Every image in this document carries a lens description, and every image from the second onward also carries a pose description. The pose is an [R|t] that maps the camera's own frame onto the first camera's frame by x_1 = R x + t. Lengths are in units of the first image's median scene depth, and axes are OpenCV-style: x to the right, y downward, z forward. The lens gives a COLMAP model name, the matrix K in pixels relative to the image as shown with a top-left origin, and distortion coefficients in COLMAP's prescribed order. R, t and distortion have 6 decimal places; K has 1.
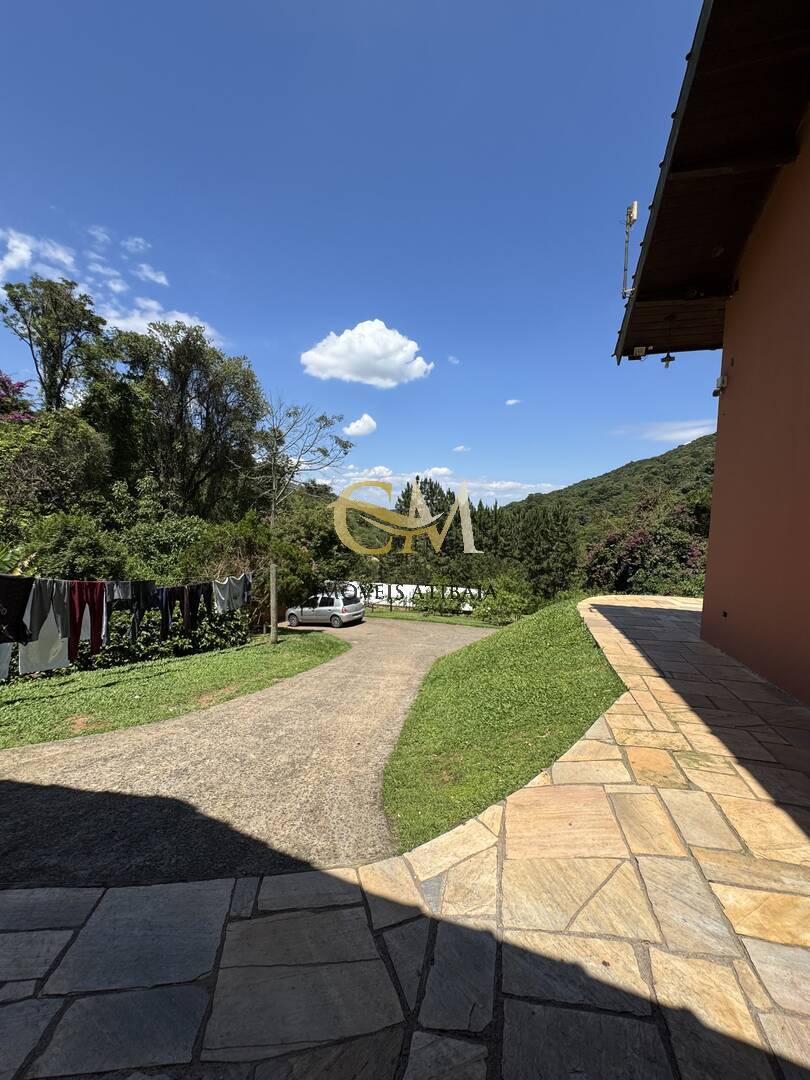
lens RADIAL K [[435.7, 0, 404.4], [0, 435.7, 538.3], [0, 0, 1]] dist [-0.001866, 0.000937]
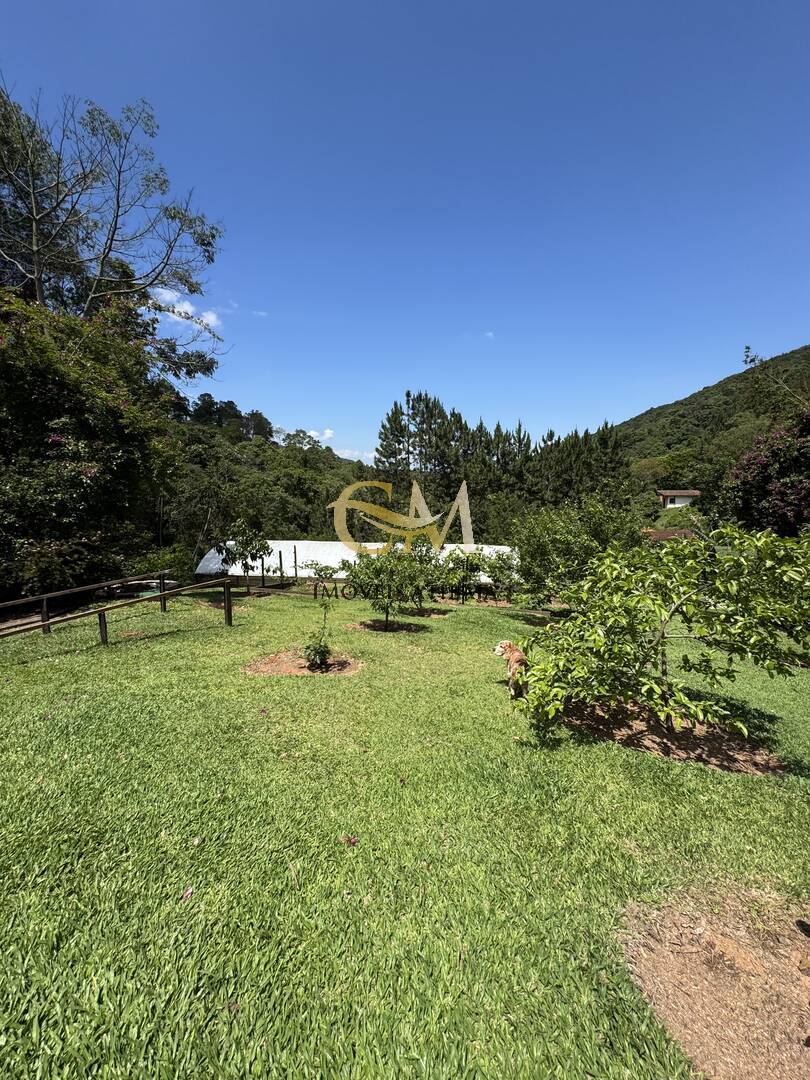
lens RADIAL K [[435.3, 0, 405.1], [0, 435.3, 541.6], [0, 0, 1]] dist [-0.002471, 0.000495]
pose [[0.998836, -0.037881, -0.029867, 0.037378], [0.040553, 0.994686, 0.094635, 0.033980], [0.026123, -0.095736, 0.995064, 0.270903]]
